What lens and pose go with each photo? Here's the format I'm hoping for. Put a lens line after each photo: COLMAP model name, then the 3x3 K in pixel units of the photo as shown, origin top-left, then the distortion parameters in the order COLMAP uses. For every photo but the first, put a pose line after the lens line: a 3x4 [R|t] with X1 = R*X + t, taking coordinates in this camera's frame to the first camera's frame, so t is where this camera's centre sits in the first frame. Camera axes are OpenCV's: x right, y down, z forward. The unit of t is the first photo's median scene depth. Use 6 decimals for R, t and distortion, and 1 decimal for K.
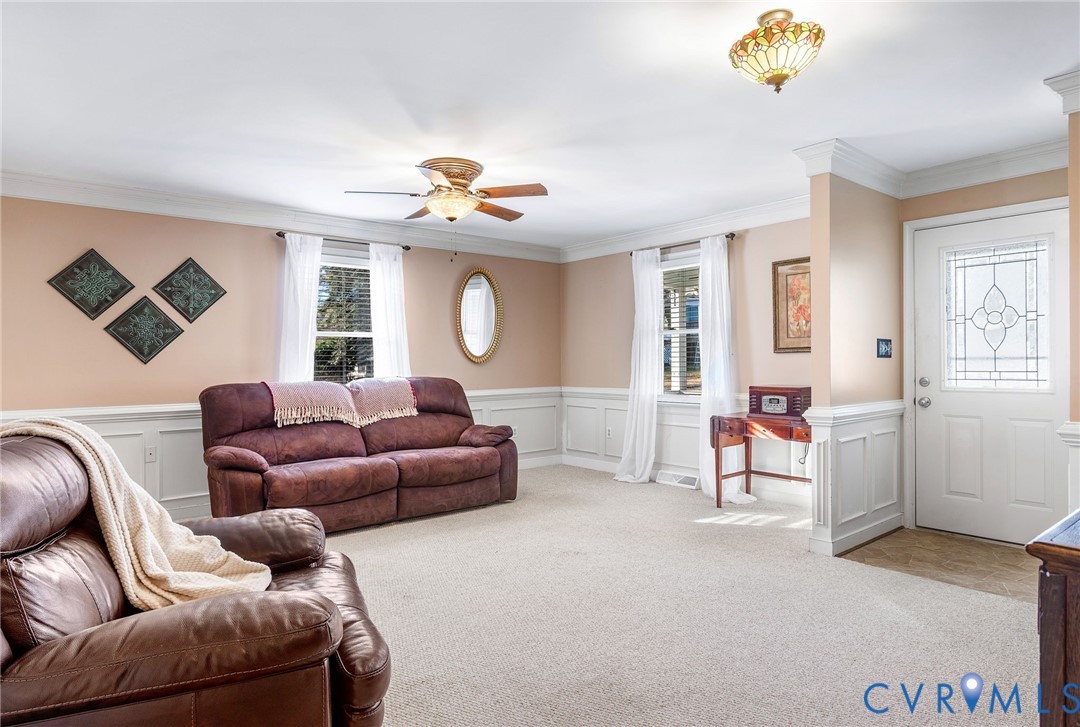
lens RADIAL K [[636.8, 0, 521.7], [0, 636.8, 364.2], [0, 0, 1]] dist [-0.001491, -0.000003]
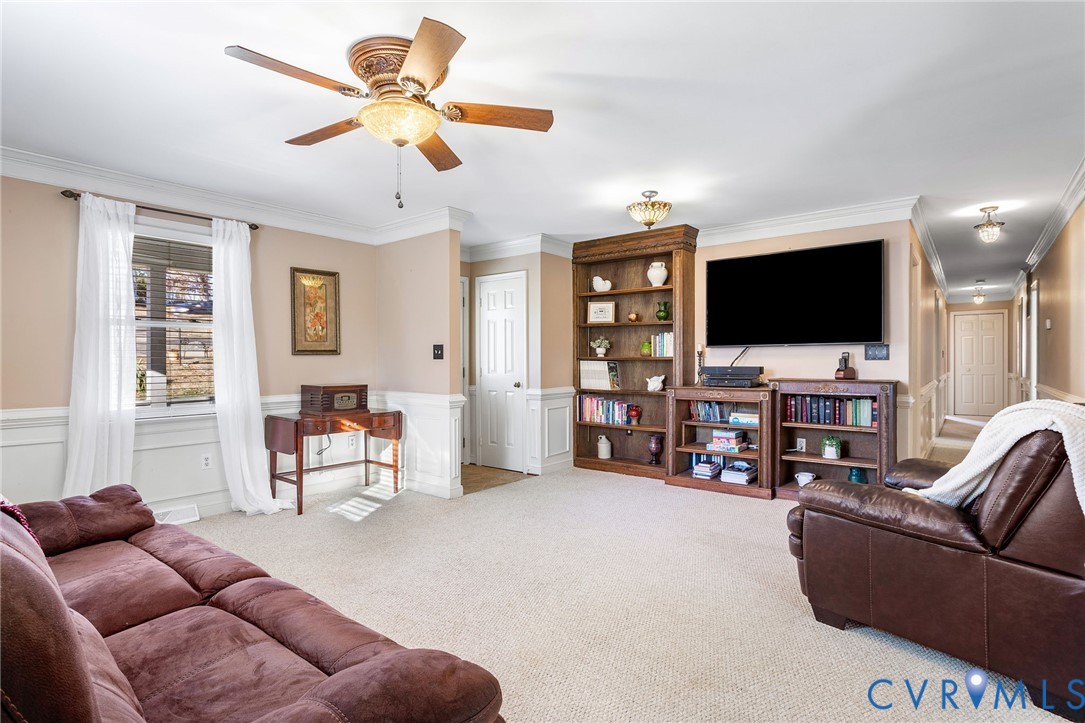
lens RADIAL K [[549.6, 0, 542.5], [0, 549.6, 361.5], [0, 0, 1]] dist [-0.000131, -0.000089]
pose [[-0.228238, 0.006186, 0.973586, -0.587290], [0.005075, 0.999974, -0.005164, 0.000422], [-0.973592, 0.003762, -0.228263, 0.830974]]
